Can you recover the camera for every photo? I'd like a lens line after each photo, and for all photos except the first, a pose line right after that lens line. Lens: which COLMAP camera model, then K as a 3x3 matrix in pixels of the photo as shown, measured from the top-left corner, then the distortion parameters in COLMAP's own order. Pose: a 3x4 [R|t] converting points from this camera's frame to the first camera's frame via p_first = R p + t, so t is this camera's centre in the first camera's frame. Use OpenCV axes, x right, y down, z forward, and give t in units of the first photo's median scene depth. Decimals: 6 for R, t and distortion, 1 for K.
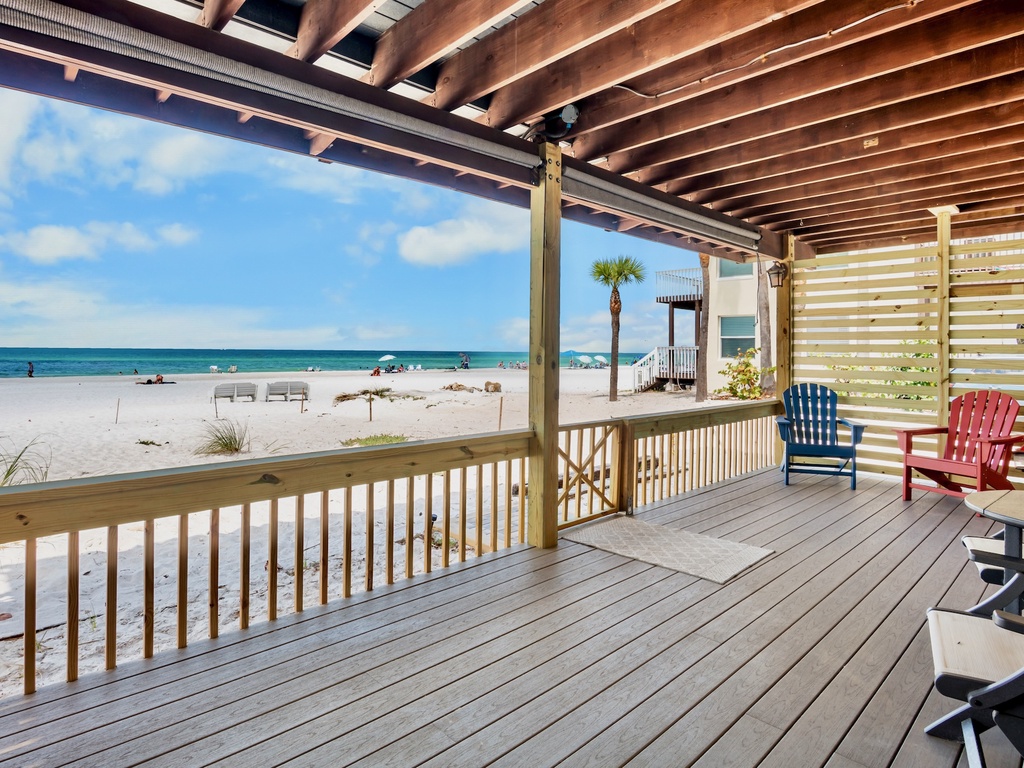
lens RADIAL K [[592.5, 0, 513.1], [0, 592.5, 345.4], [0, 0, 1]] dist [-0.009632, -0.002460]
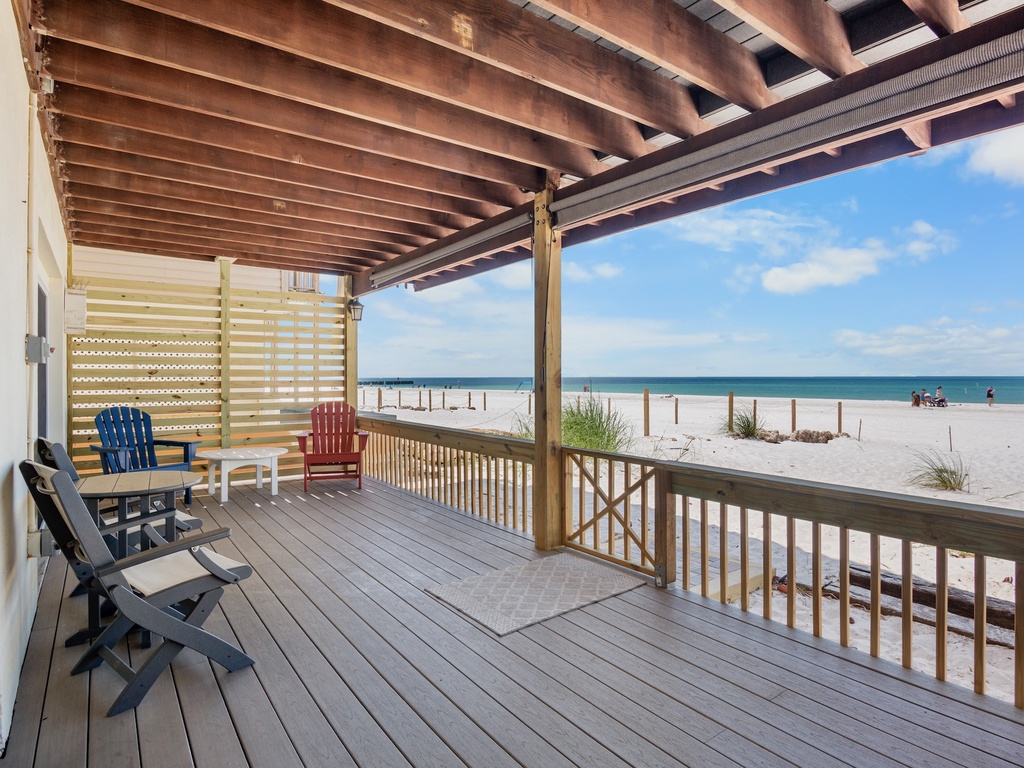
lens RADIAL K [[567.6, 0, 511.7], [0, 567.6, 376.9], [0, 0, 1]] dist [-0.020749, -0.000204]
pose [[-0.145747, -0.011250, -0.989258, 1.163383], [0.011663, 0.999846, -0.013089, 0.025659], [0.989253, -0.013445, -0.145594, 1.123310]]
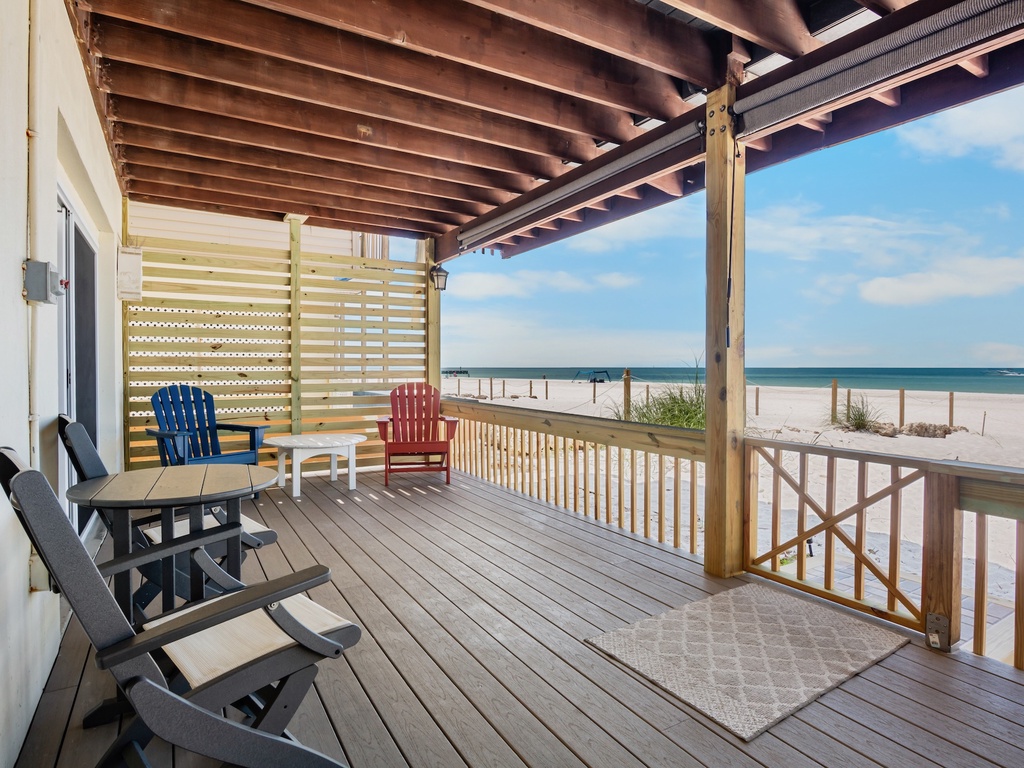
lens RADIAL K [[567.6, 0, 511.9], [0, 567.6, 375.7], [0, 0, 1]] dist [-0.020749, -0.000204]
pose [[-0.236270, 0.002651, -0.971684, 0.919582], [0.007831, 0.999969, 0.000823, 0.056826], [0.971656, -0.007415, -0.236284, 0.926237]]
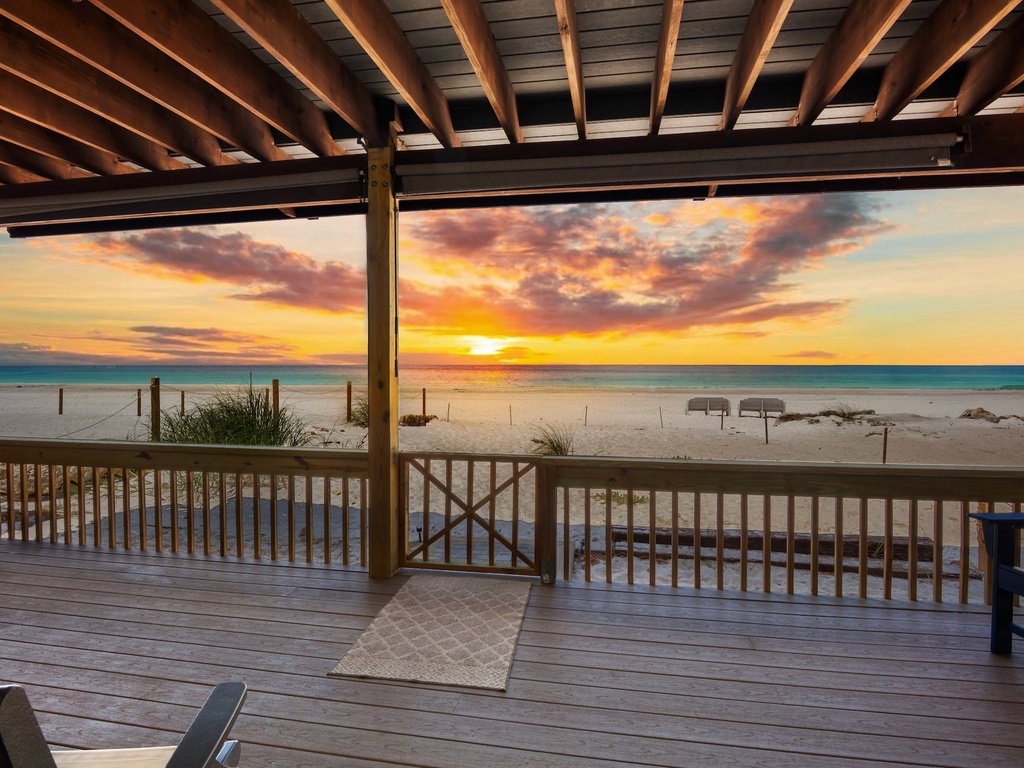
lens RADIAL K [[567.6, 0, 511.9], [0, 567.6, 364.9], [0, 0, 1]] dist [-0.020749, -0.000204]
pose [[0.579854, -0.010632, -0.814651, 0.933832], [0.015359, 0.999880, -0.002117, 0.007928], [0.814576, -0.011284, 0.579947, 0.665053]]
